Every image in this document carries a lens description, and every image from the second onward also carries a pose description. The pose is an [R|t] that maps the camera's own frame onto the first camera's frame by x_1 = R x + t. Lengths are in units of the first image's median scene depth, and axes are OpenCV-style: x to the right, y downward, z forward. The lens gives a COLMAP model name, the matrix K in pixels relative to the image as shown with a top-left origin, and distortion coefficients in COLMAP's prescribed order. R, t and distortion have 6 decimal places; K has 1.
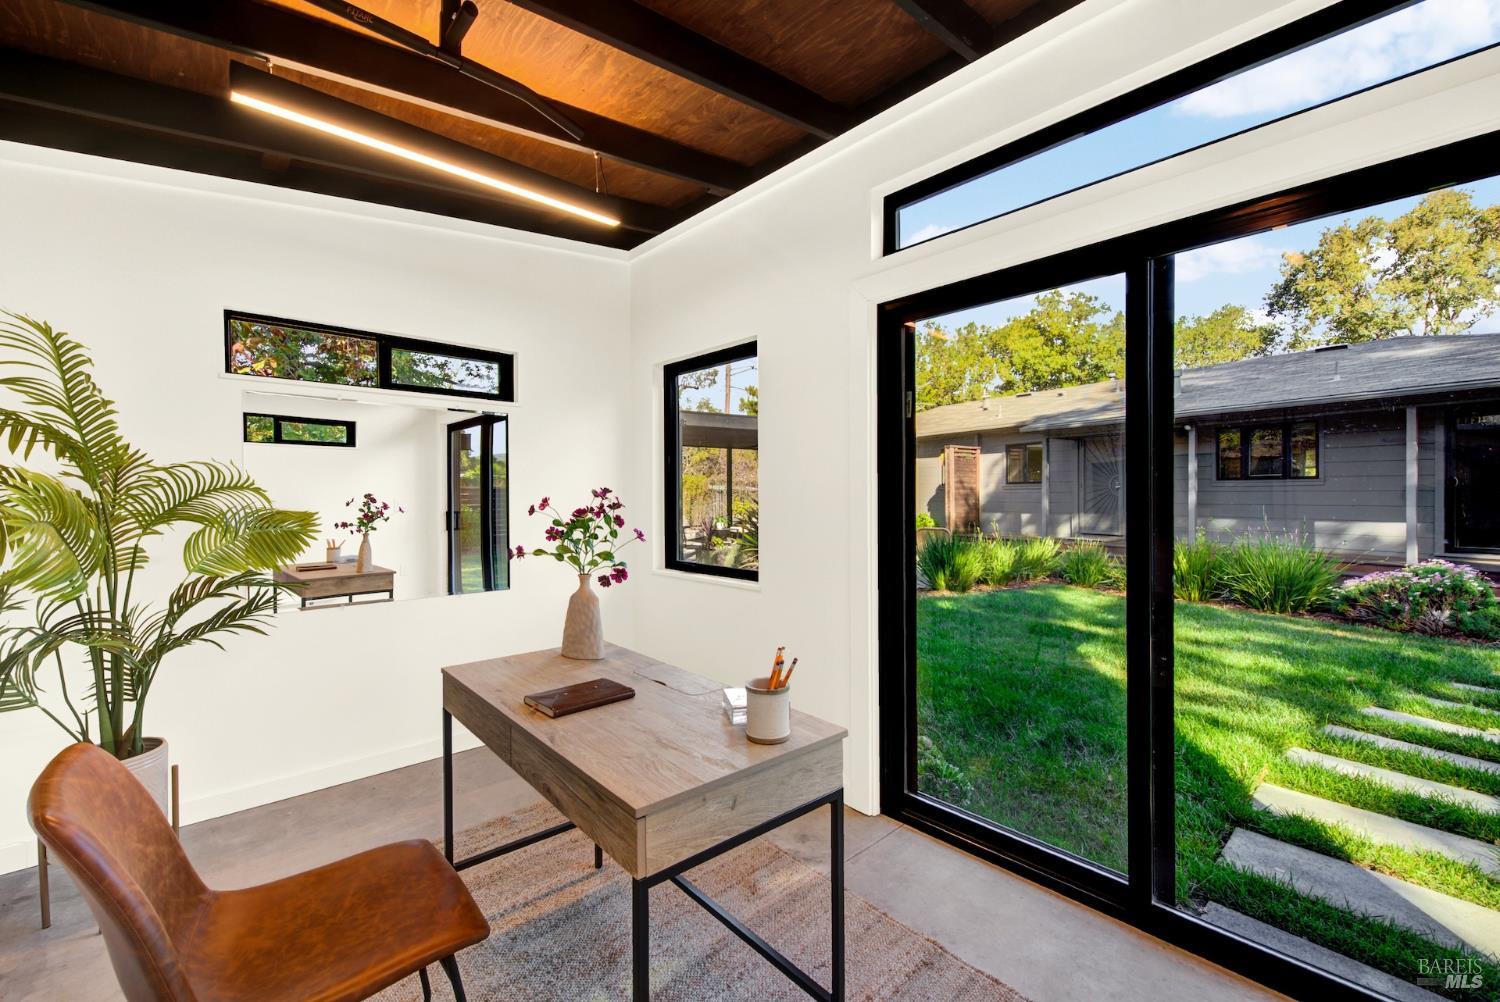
lens RADIAL K [[606.2, 0, 743.1], [0, 606.2, 502.0], [0, 0, 1]] dist [0.001496, -0.001640]
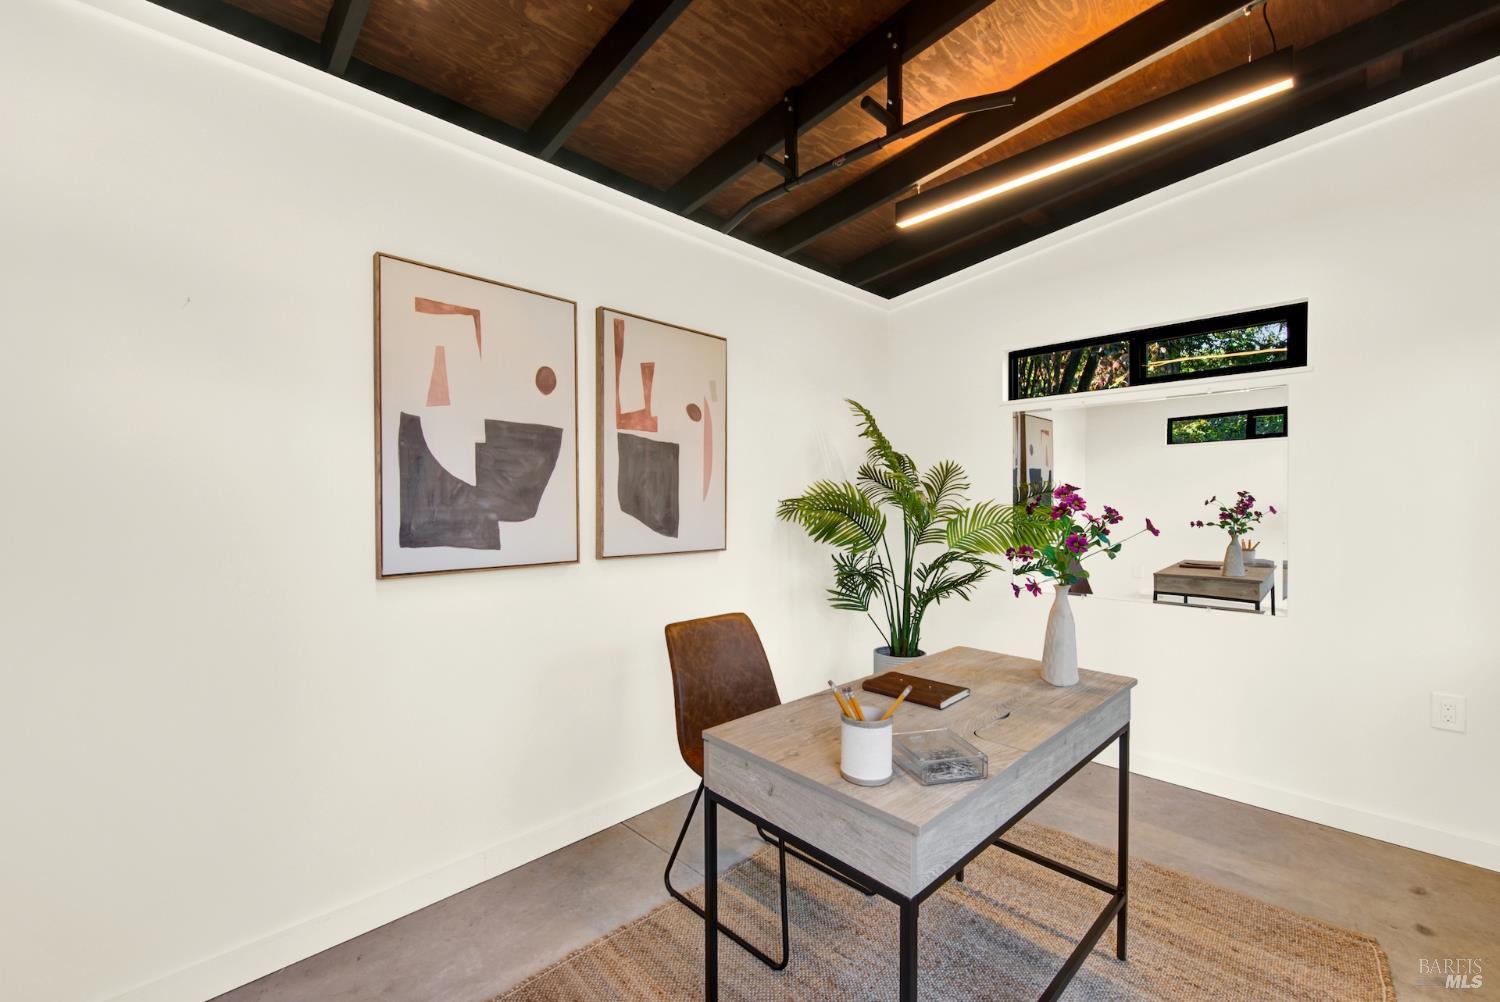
lens RADIAL K [[606.2, 0, 756.8], [0, 606.2, 502.9], [0, 0, 1]] dist [0.001496, -0.001640]
pose [[0.057671, 0.010457, -0.998281, 0.605236], [-0.004603, 0.999937, 0.010209, -0.004487], [0.998325, 0.004006, 0.057716, 0.546270]]
